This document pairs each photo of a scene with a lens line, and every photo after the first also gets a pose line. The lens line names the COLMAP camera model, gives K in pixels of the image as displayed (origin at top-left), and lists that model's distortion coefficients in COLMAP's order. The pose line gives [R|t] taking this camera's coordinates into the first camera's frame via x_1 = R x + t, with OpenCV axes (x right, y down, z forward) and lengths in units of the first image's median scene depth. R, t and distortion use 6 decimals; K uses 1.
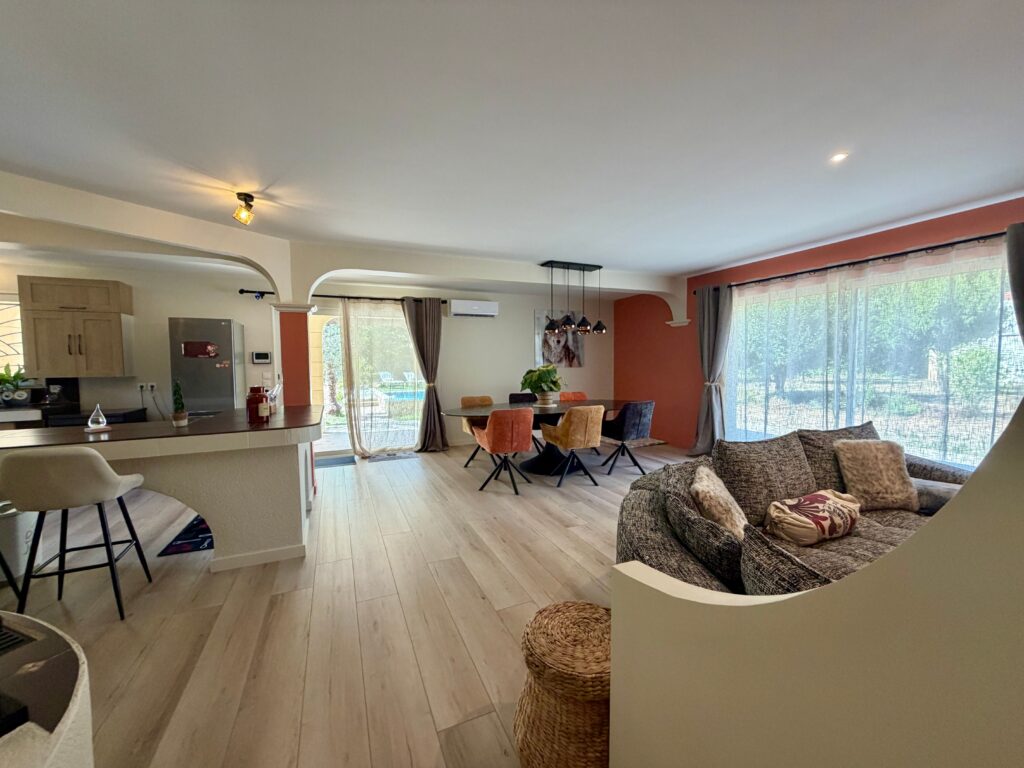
lens RADIAL K [[409.1, 0, 507.1], [0, 409.1, 382.2], [0, 0, 1]] dist [-0.001112, 0.000260]
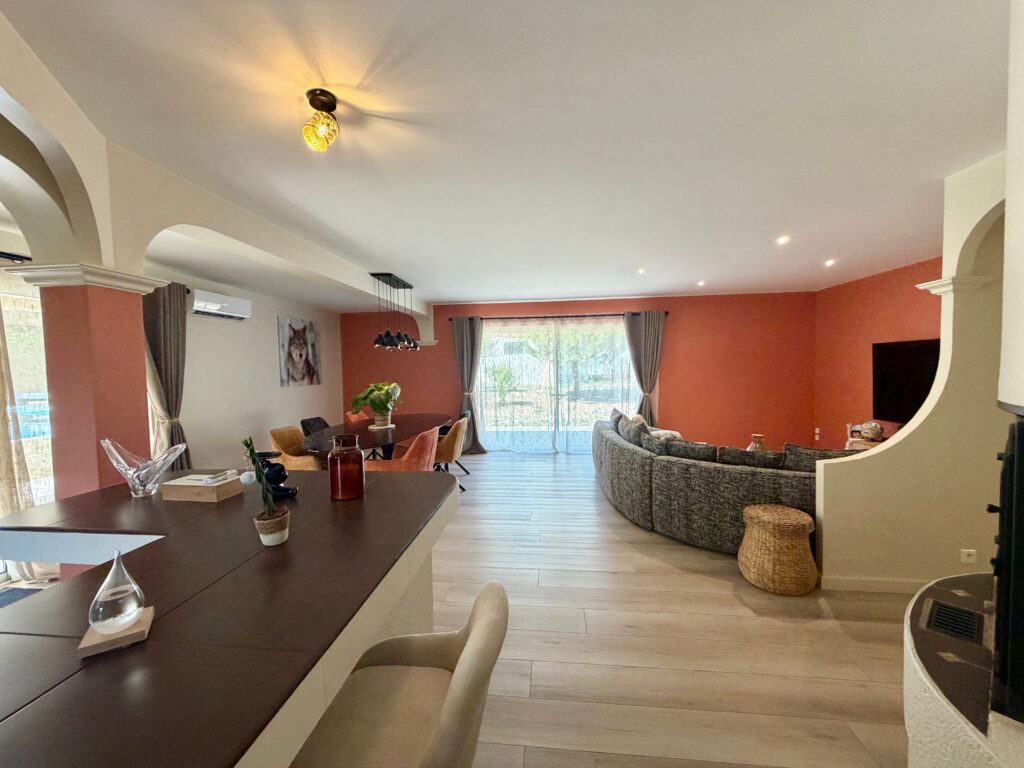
lens RADIAL K [[409.1, 0, 509.0], [0, 409.1, 383.2], [0, 0, 1]] dist [-0.001112, 0.000260]
pose [[0.481804, -0.035527, 0.875558, -0.488547], [0.056889, 0.998338, 0.009205, -0.028971], [-0.874430, 0.045375, 0.483024, 0.252912]]
